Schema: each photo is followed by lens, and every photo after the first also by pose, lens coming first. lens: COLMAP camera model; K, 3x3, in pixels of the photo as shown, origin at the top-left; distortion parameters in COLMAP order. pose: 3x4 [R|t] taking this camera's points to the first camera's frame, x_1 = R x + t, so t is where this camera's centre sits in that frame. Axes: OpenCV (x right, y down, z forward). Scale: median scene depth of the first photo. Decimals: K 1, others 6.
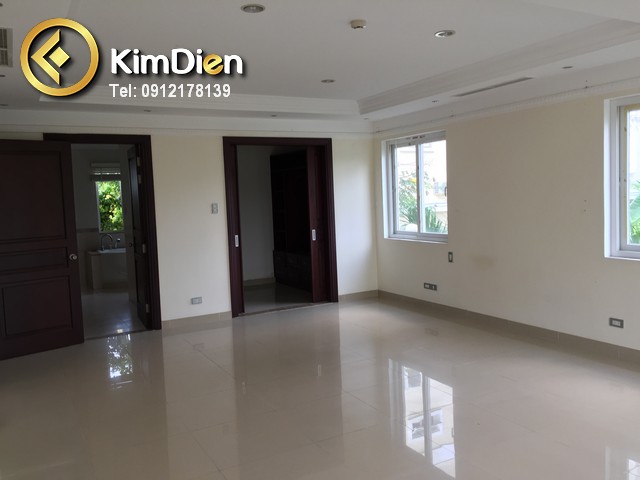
lens RADIAL K [[563.4, 0, 318.3], [0, 563.4, 240.3], [0, 0, 1]] dist [0.091577, -0.091546]
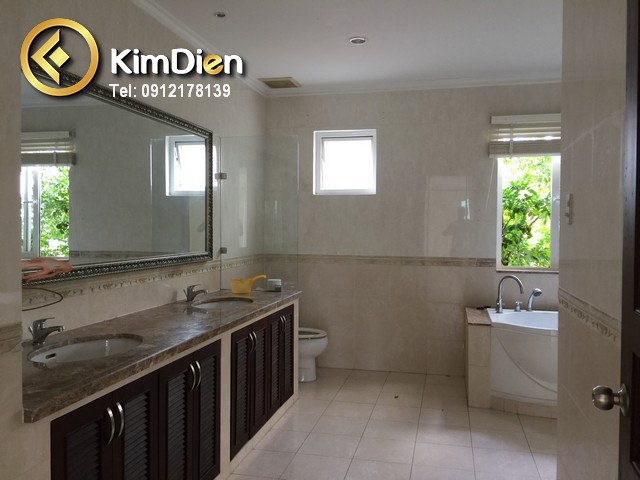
lens RADIAL K [[563.4, 0, 317.8], [0, 563.4, 241.5], [0, 0, 1]] dist [0.091577, -0.091546]
pose [[0.759453, 0.043794, -0.649086, -0.198349], [-0.087291, 0.995569, -0.034962, -0.006844], [0.644679, 0.083211, 0.759911, 0.557940]]
